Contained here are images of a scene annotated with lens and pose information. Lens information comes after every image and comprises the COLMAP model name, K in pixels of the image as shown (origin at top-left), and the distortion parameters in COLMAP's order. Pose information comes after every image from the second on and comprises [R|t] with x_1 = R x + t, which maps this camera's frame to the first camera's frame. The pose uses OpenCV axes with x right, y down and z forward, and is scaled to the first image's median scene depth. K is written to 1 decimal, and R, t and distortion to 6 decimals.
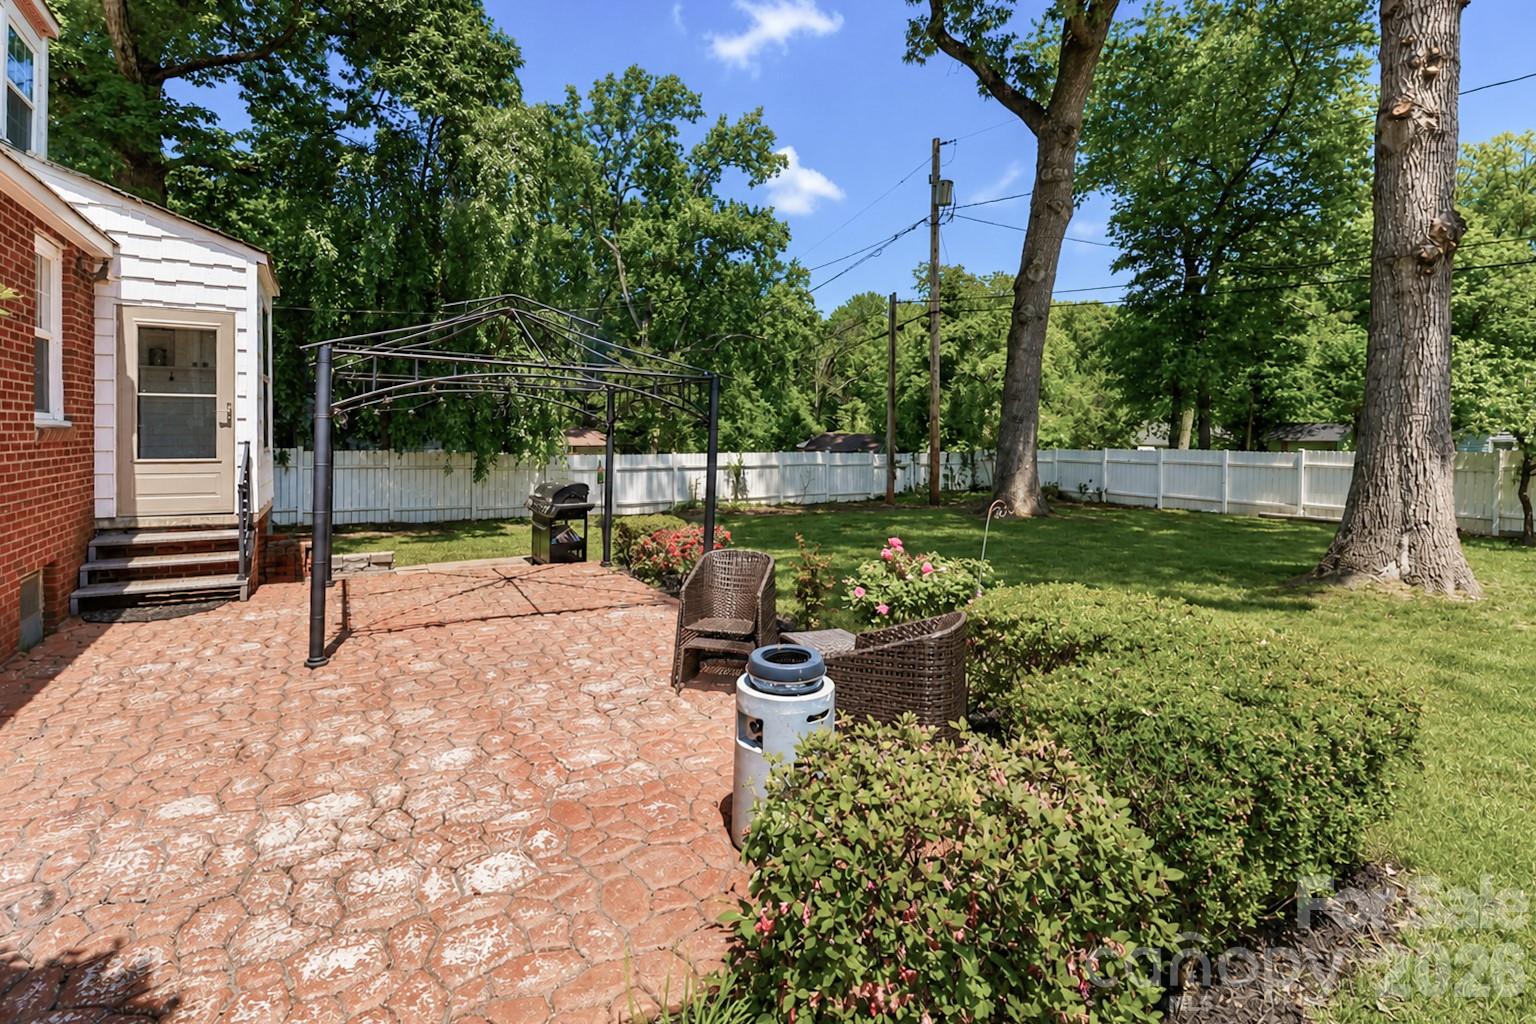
lens RADIAL K [[734.3, 0, 797.0], [0, 734.3, 437.1], [0, 0, 1]] dist [0.000302, -0.000401]
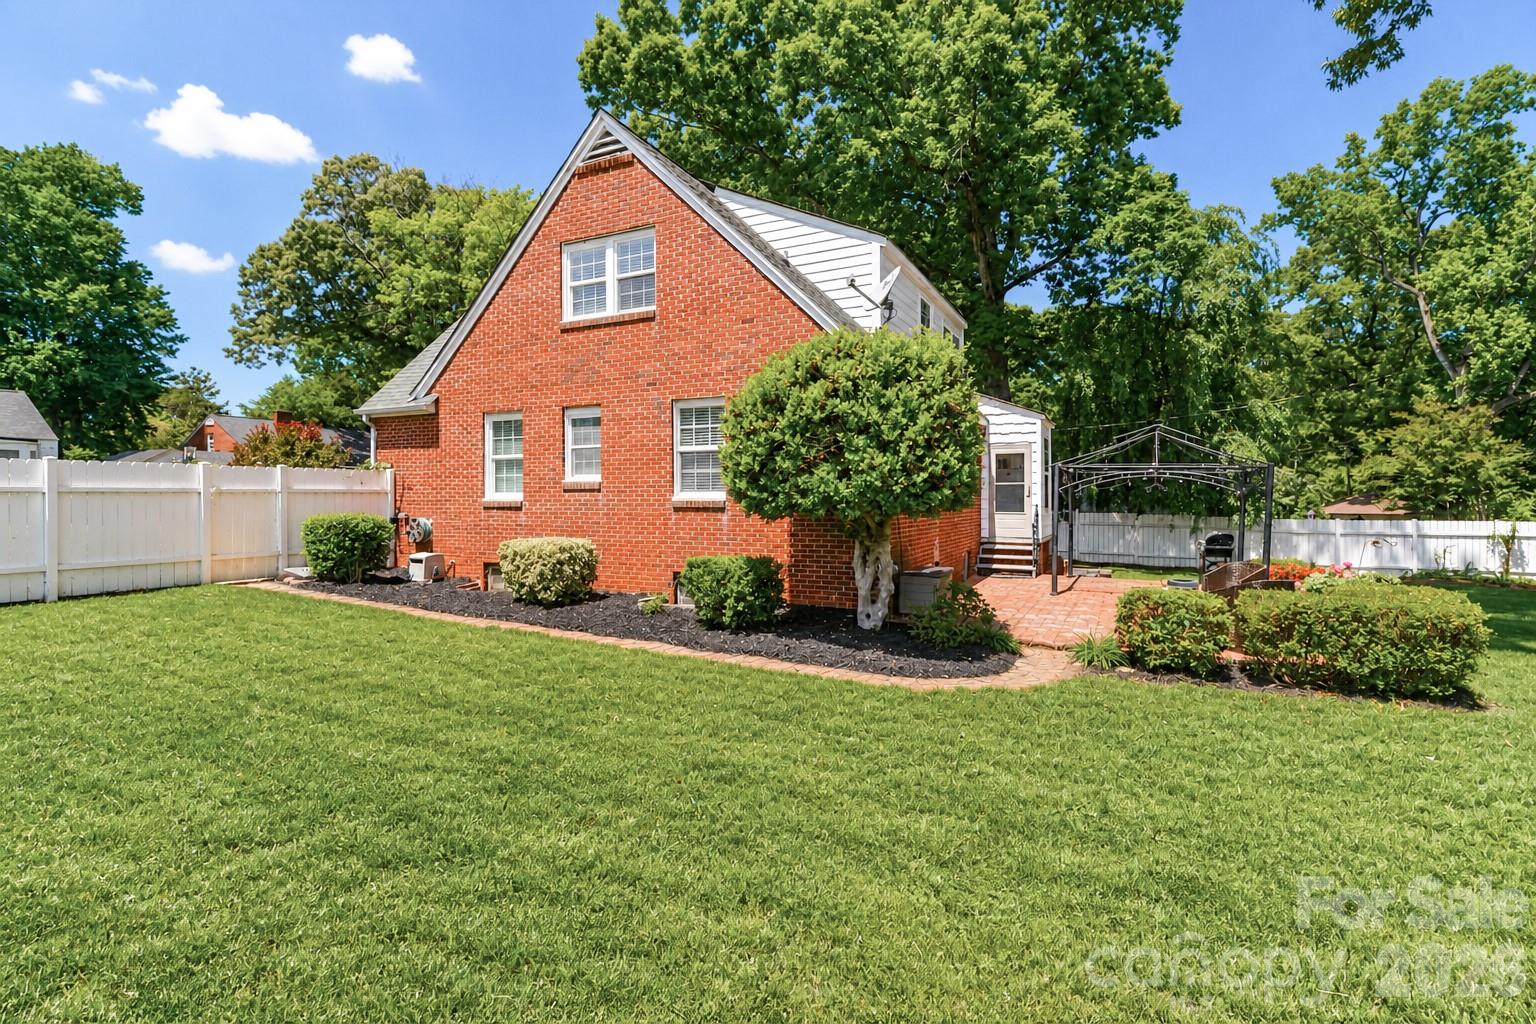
lens RADIAL K [[783.1, 0, 768.0], [0, 783.1, 512.0], [0, 0, 1]] dist [0.000448, -0.000341]
pose [[0.529724, 0.012649, -0.848076, 0.281325], [-0.004155, 0.999915, 0.012318, 0.001187], [0.848160, -0.003002, 0.529731, -0.316457]]
